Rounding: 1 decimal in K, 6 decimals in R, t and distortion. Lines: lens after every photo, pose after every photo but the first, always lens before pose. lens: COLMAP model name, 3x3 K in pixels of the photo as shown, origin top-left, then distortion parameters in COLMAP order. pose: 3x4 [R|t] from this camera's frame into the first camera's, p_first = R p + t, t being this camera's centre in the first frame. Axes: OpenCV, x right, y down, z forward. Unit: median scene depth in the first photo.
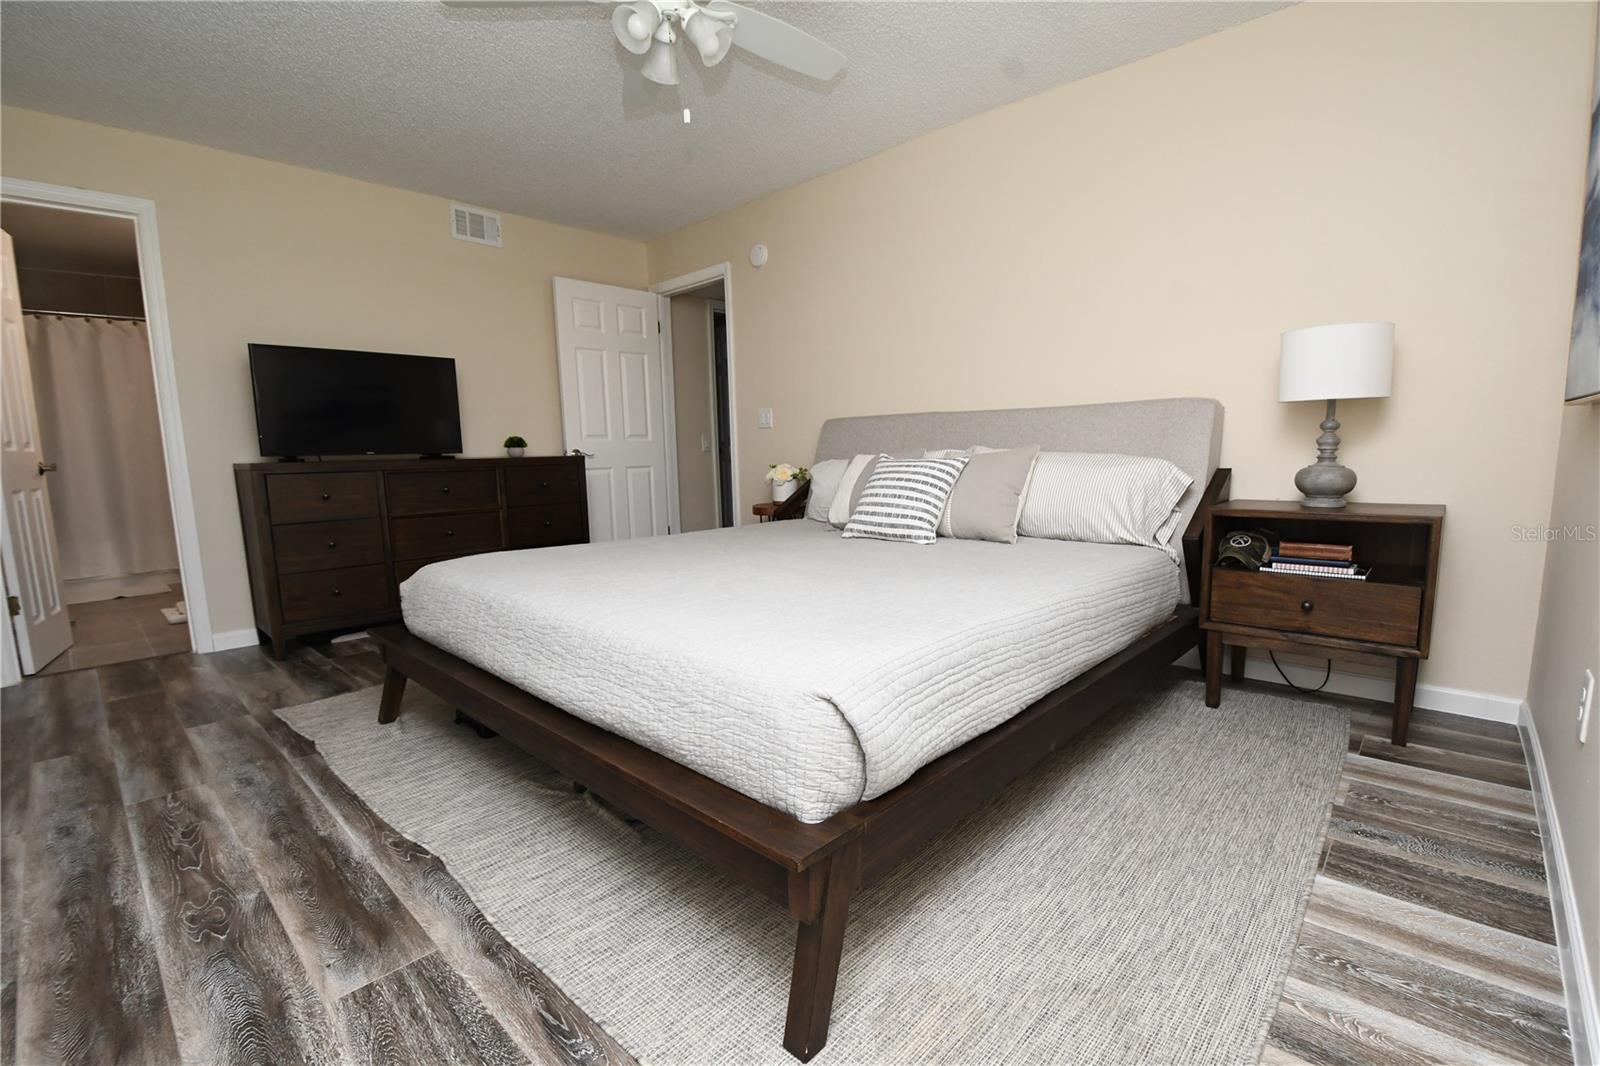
lens RADIAL K [[721.0, 0, 800.0], [0, 721.0, 533.0], [0, 0, 1]] dist [0.002022, -0.009343]
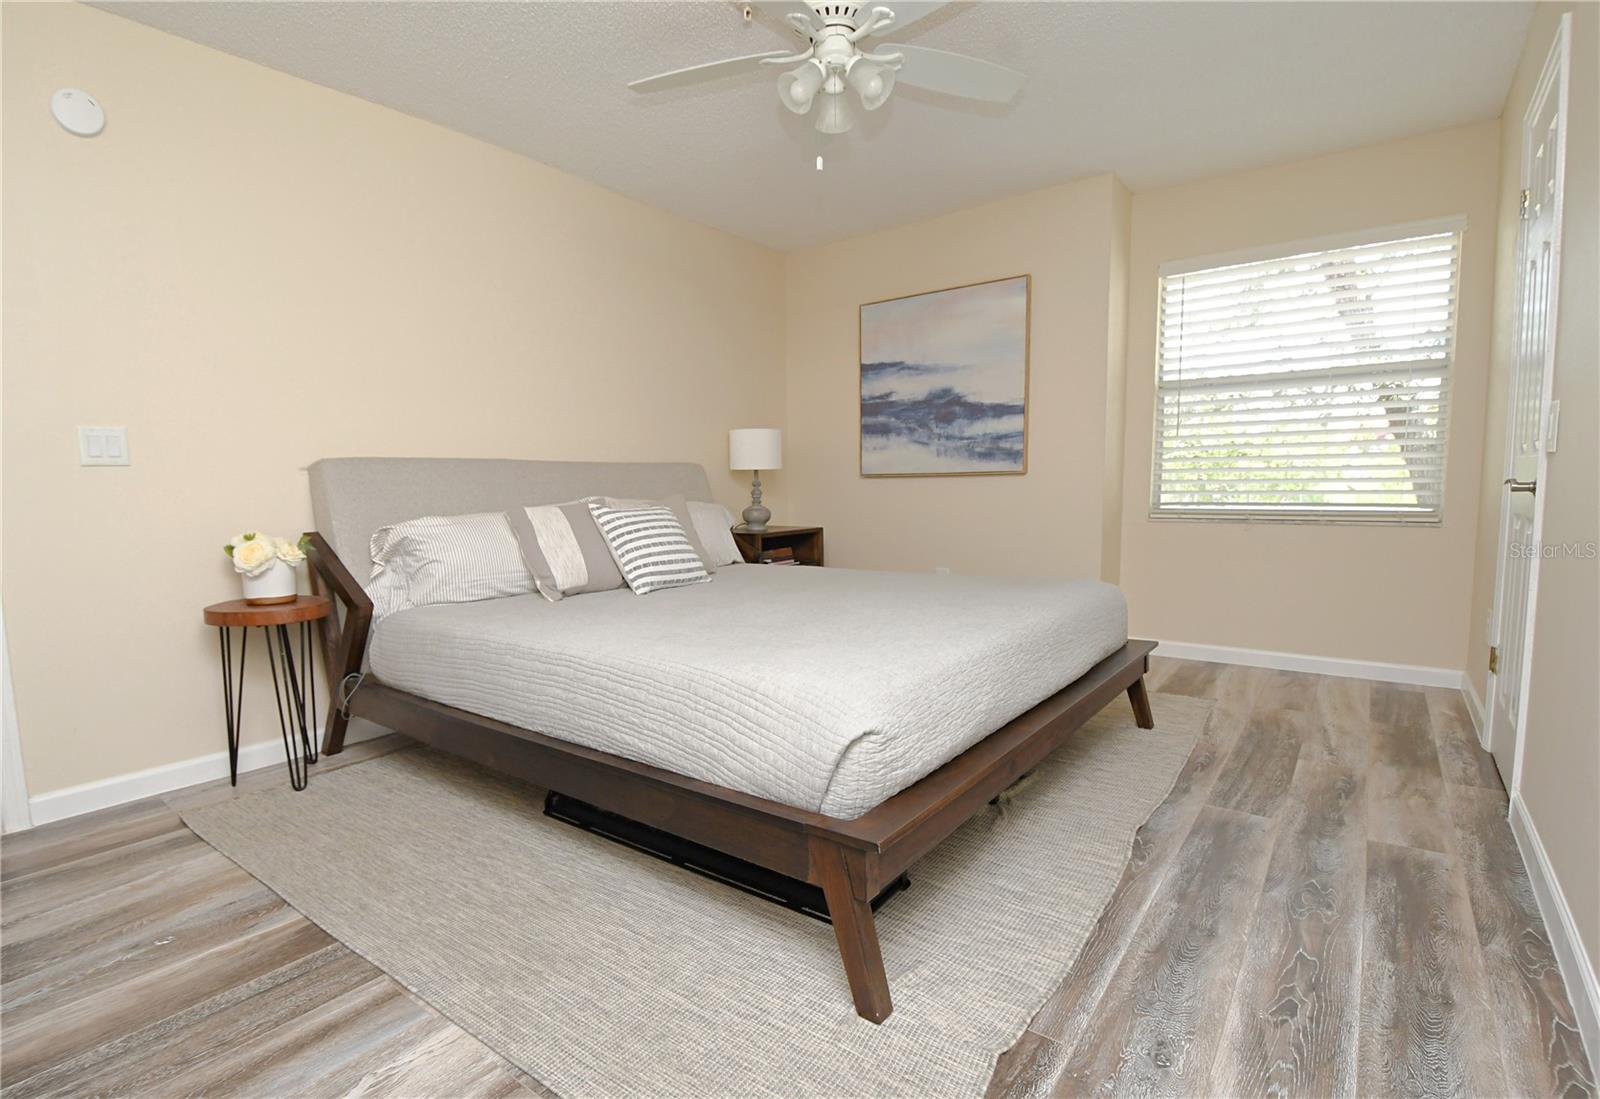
lens RADIAL K [[761.2, 0, 800.0], [0, 761.2, 549.5], [0, 0, 1]] dist [-0.001282, -0.000427]
pose [[-0.114803, -0.059753, 0.991590, -1.439320], [0.145128, 0.986471, 0.076247, -0.147644], [-0.982730, 0.152661, -0.104578, 1.408543]]
